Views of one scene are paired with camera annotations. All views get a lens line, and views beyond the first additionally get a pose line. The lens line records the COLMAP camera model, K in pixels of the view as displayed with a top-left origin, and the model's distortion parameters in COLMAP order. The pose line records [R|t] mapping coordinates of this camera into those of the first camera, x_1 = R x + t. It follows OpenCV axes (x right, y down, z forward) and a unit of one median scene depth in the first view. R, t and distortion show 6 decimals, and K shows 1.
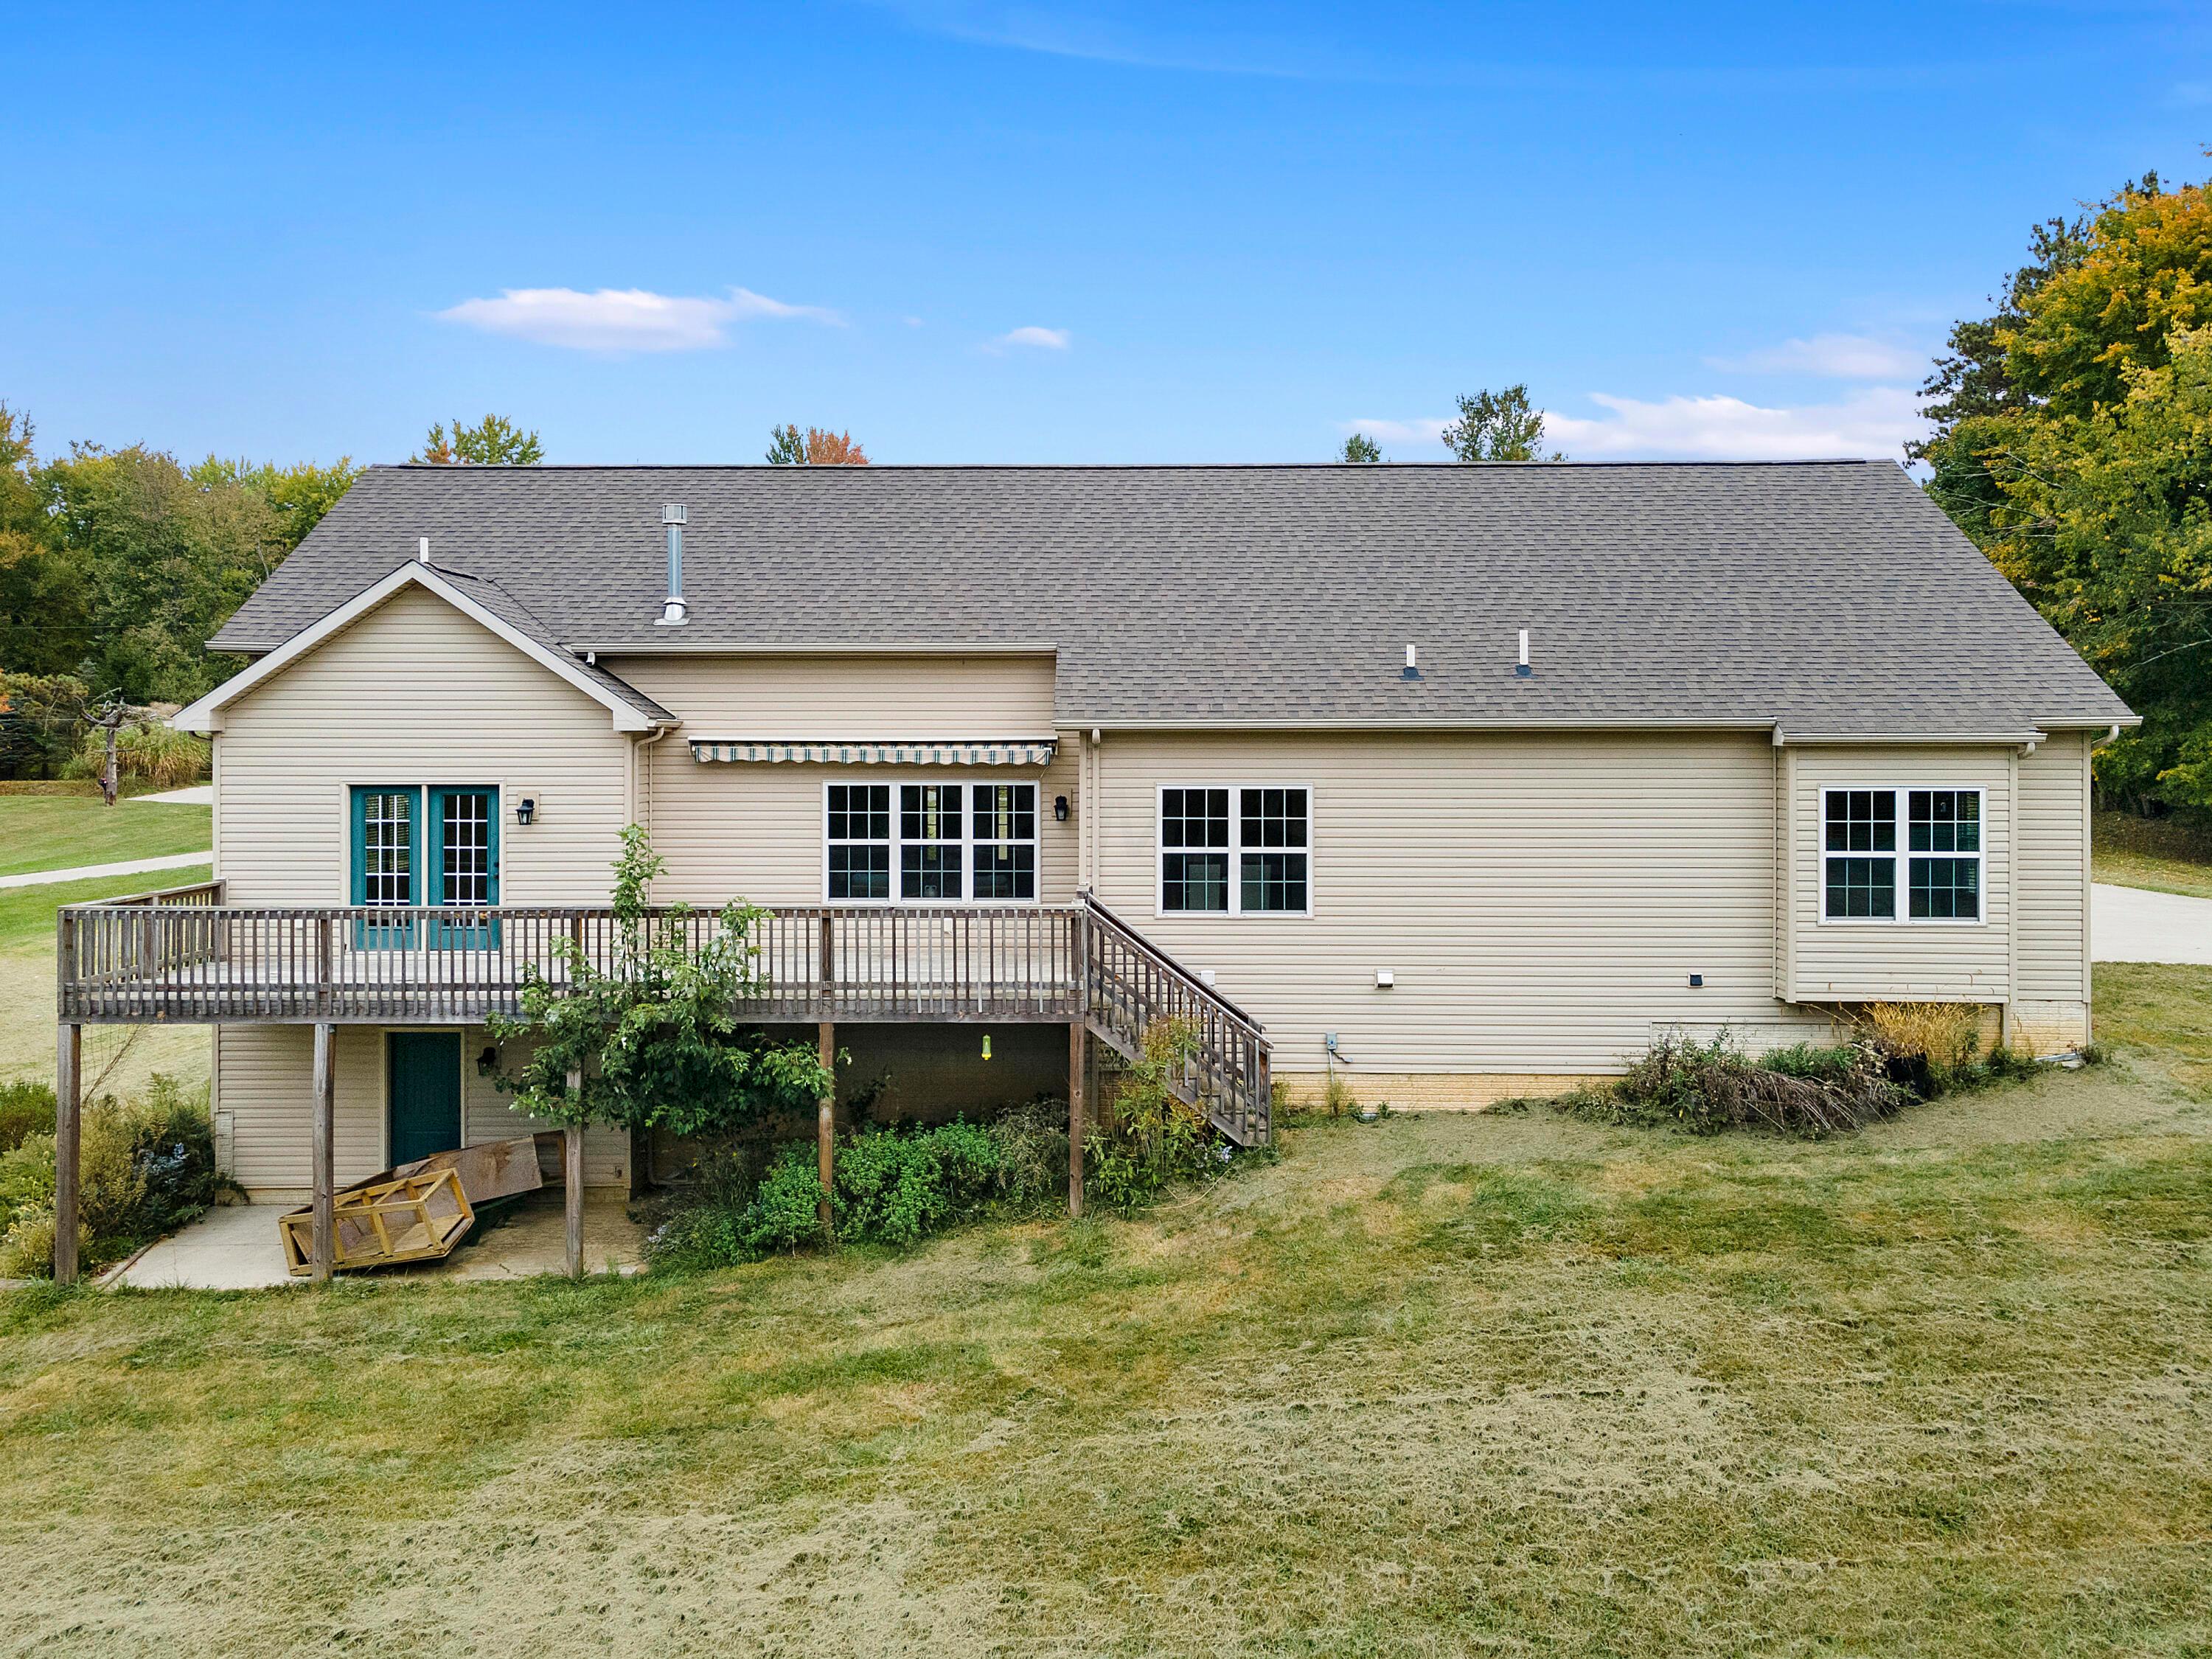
lens RADIAL K [[1630.7, 0, 1099.2], [0, 1630.7, 739.5], [0, 0, 1]] dist [0.017960, 0.041567]
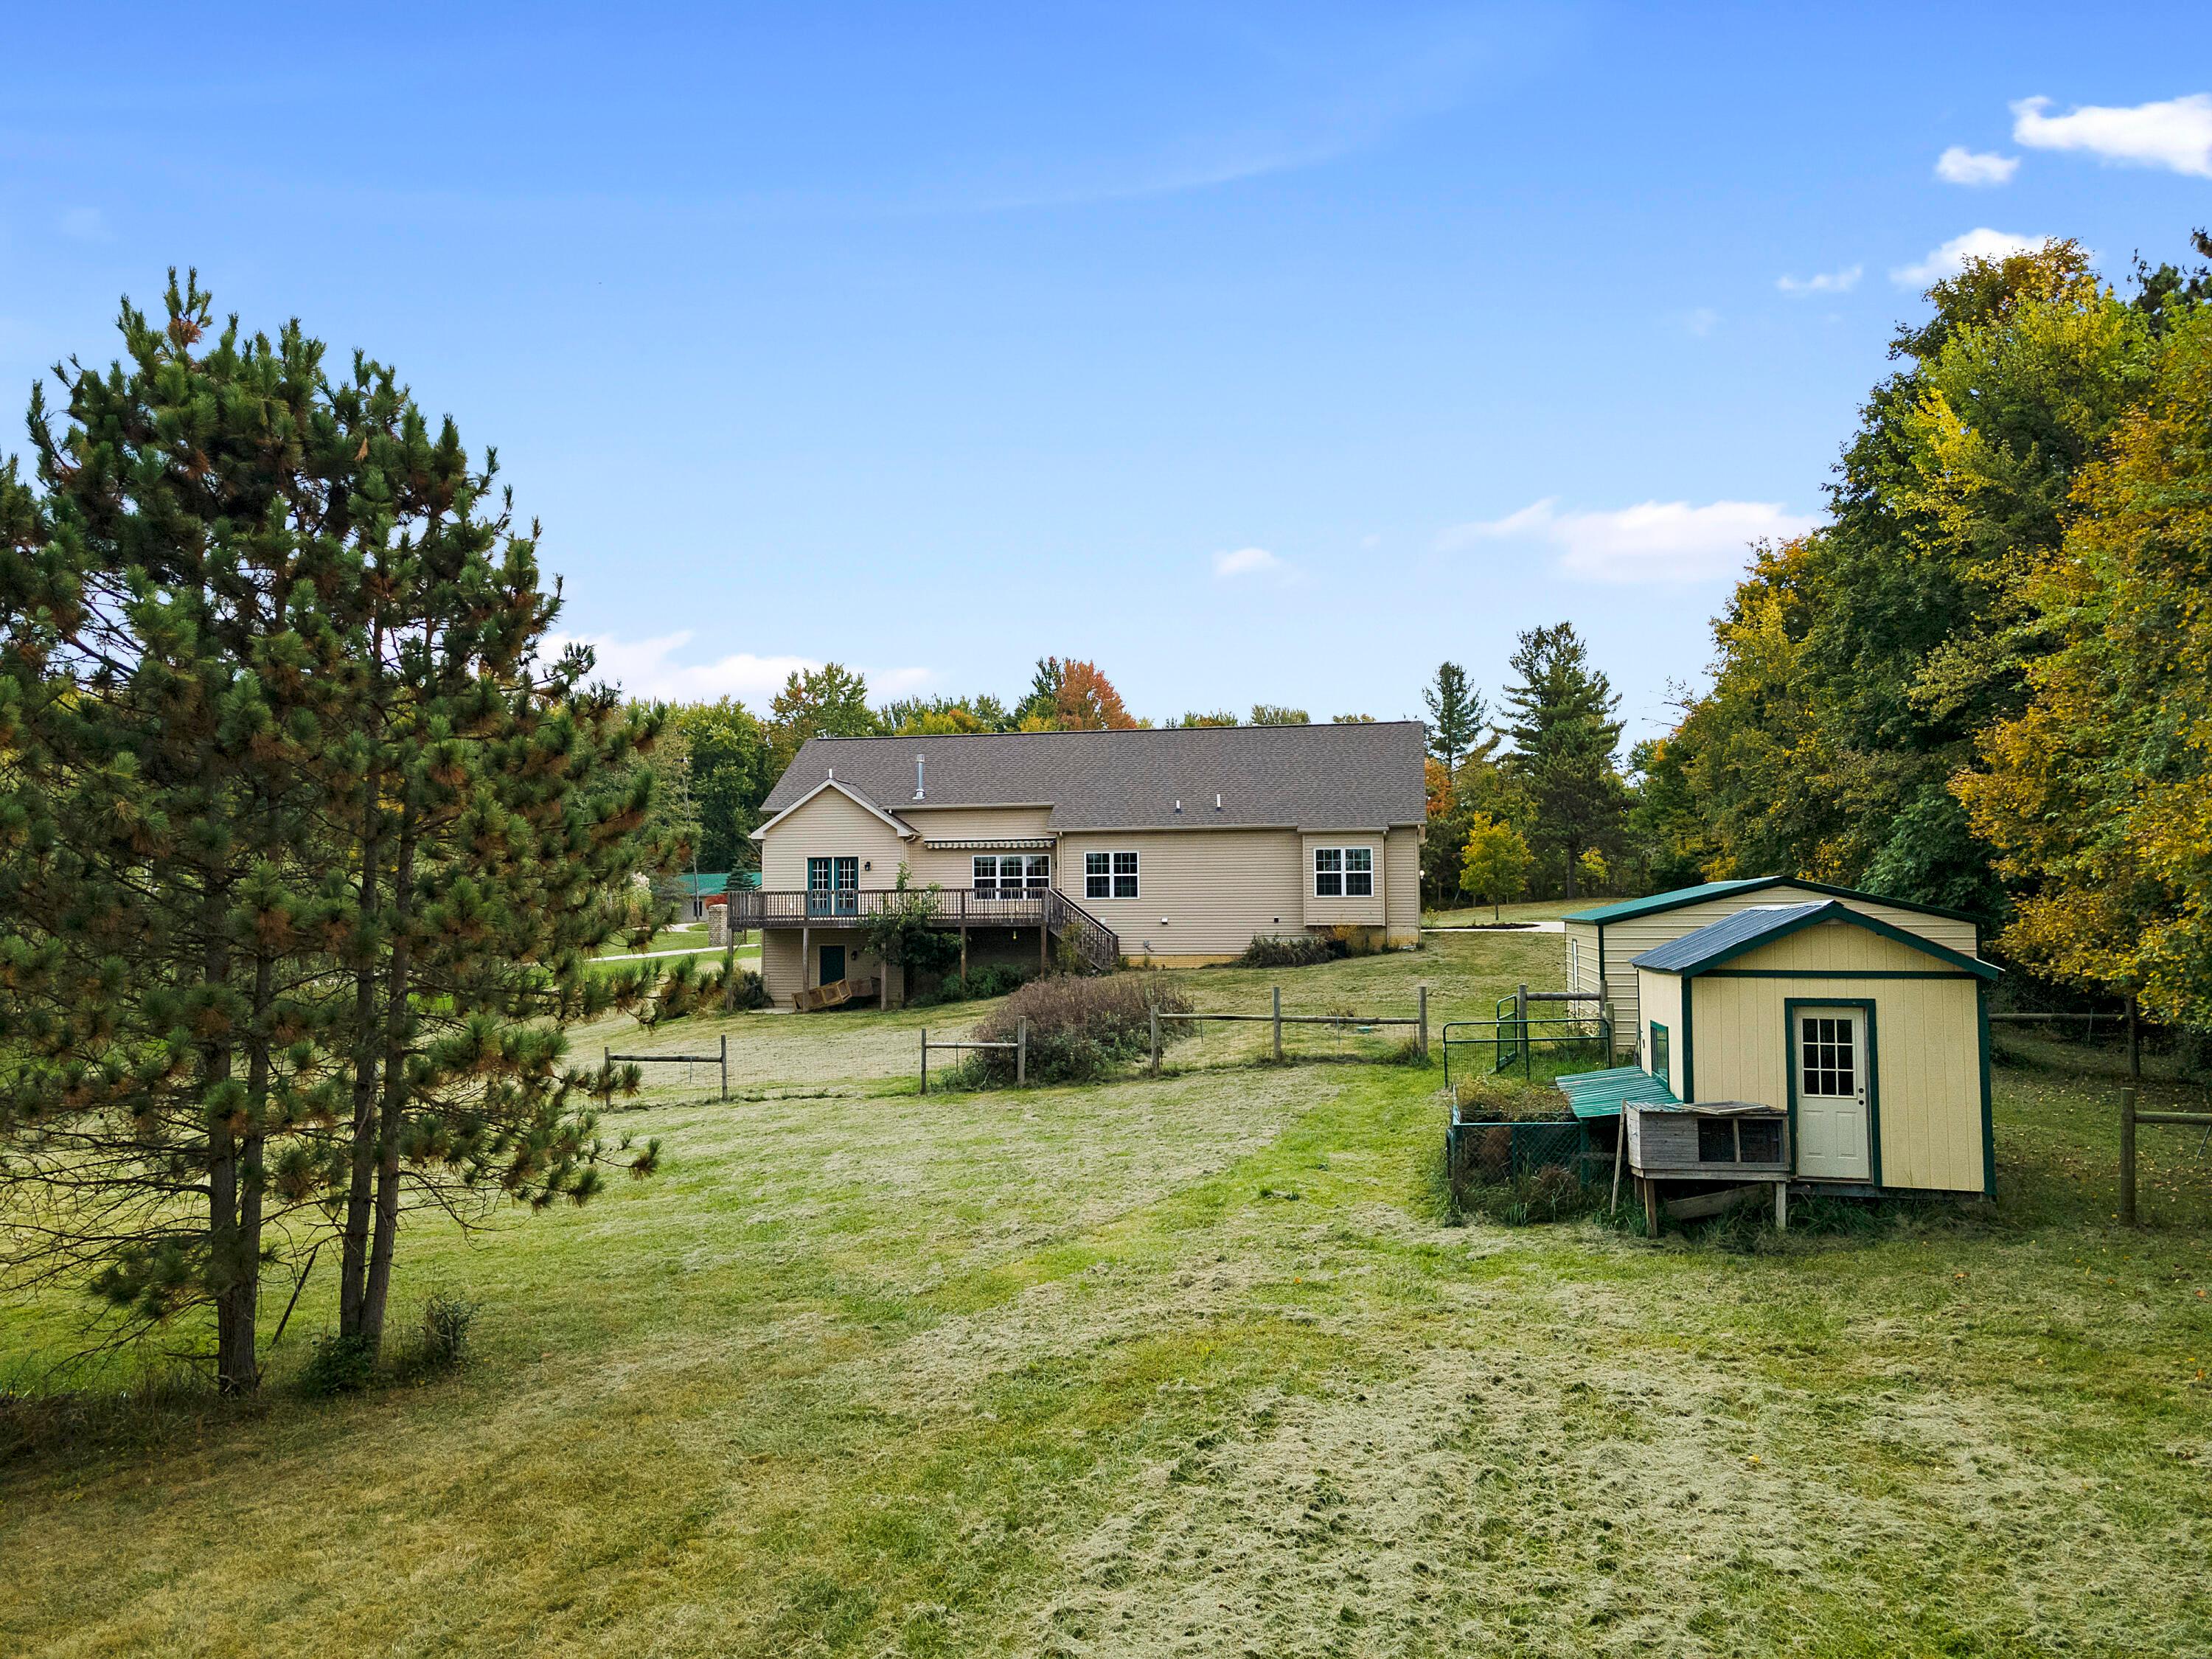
lens RADIAL K [[1551.7, 0, 1106.0], [0, 1551.7, 829.5], [0, 0, 1]] dist [0.077700, -0.056044]
pose [[0.985150, -0.016066, -0.170943, 0.545359], [0.005604, 0.998090, -0.061514, 0.158145], [0.171605, 0.059643, 0.983359, -1.665788]]
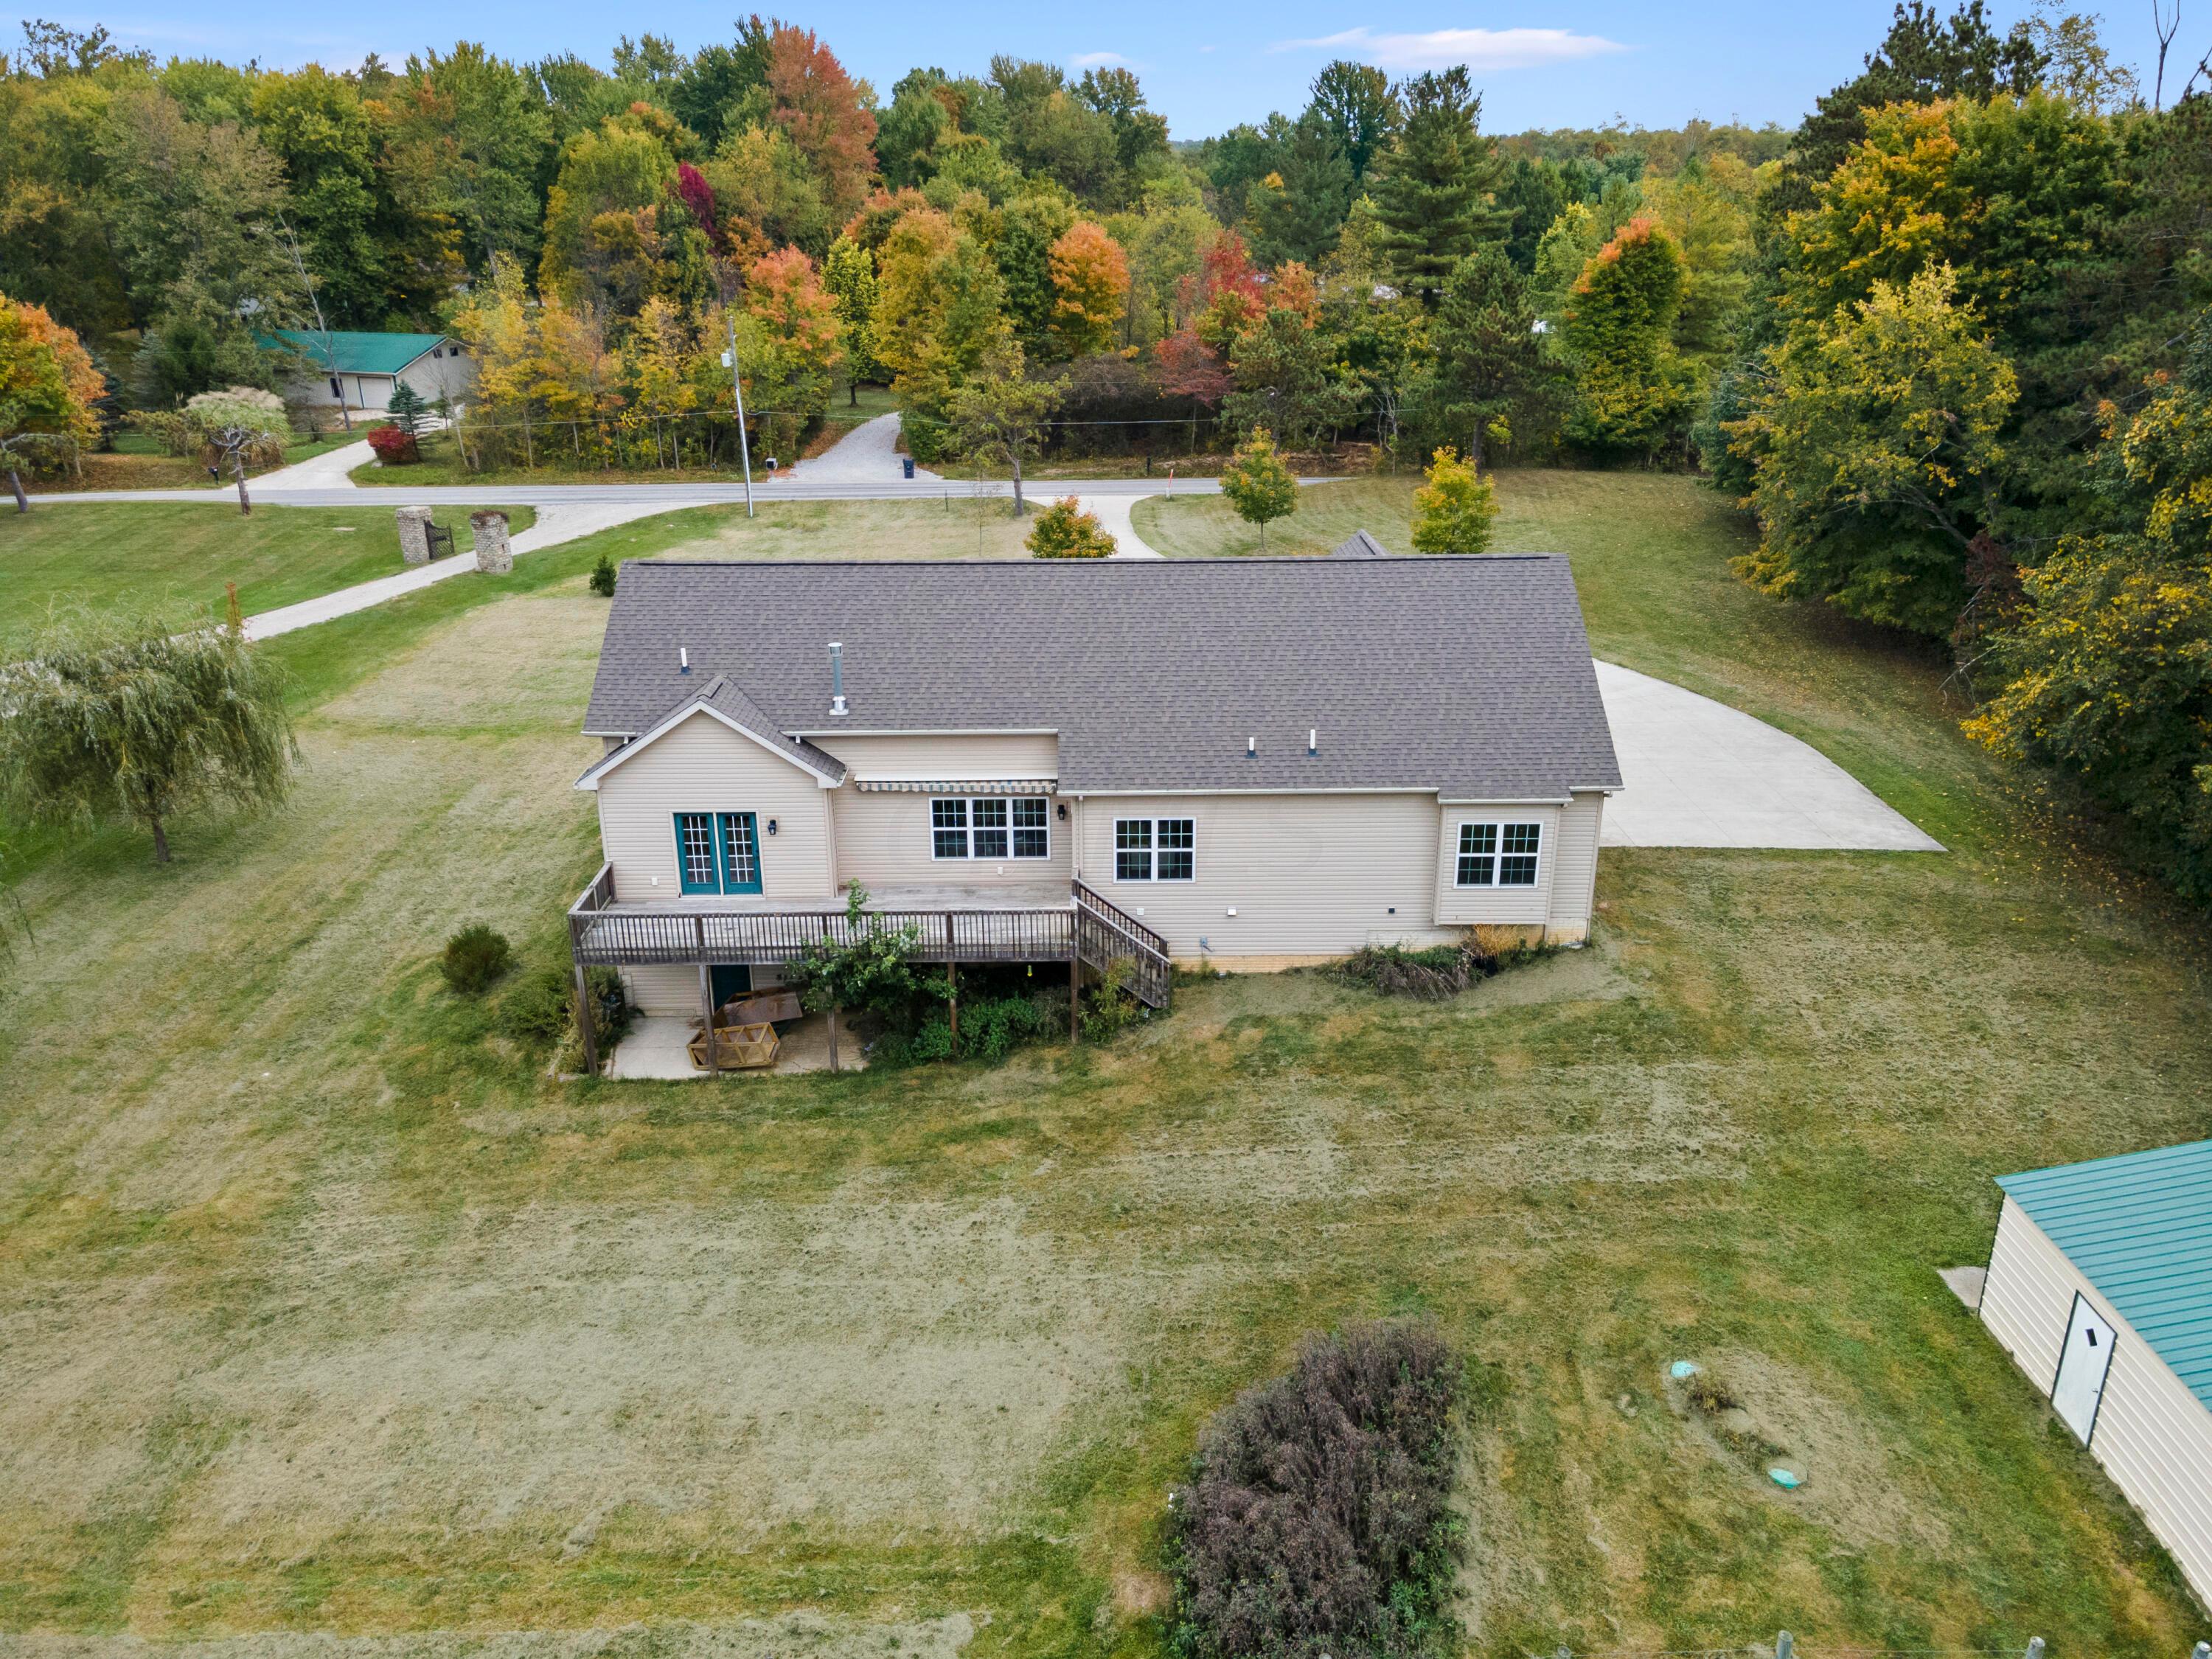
lens RADIAL K [[1551.7, 0, 1106.0], [0, 1551.7, 829.5], [0, 0, 1]] dist [0.077700, -0.056044]
pose [[0.999697, -0.013338, 0.020690, -0.010731], [0.005211, 0.936107, 0.351677, -0.608300], [-0.024059, -0.351462, 0.935893, -0.700234]]
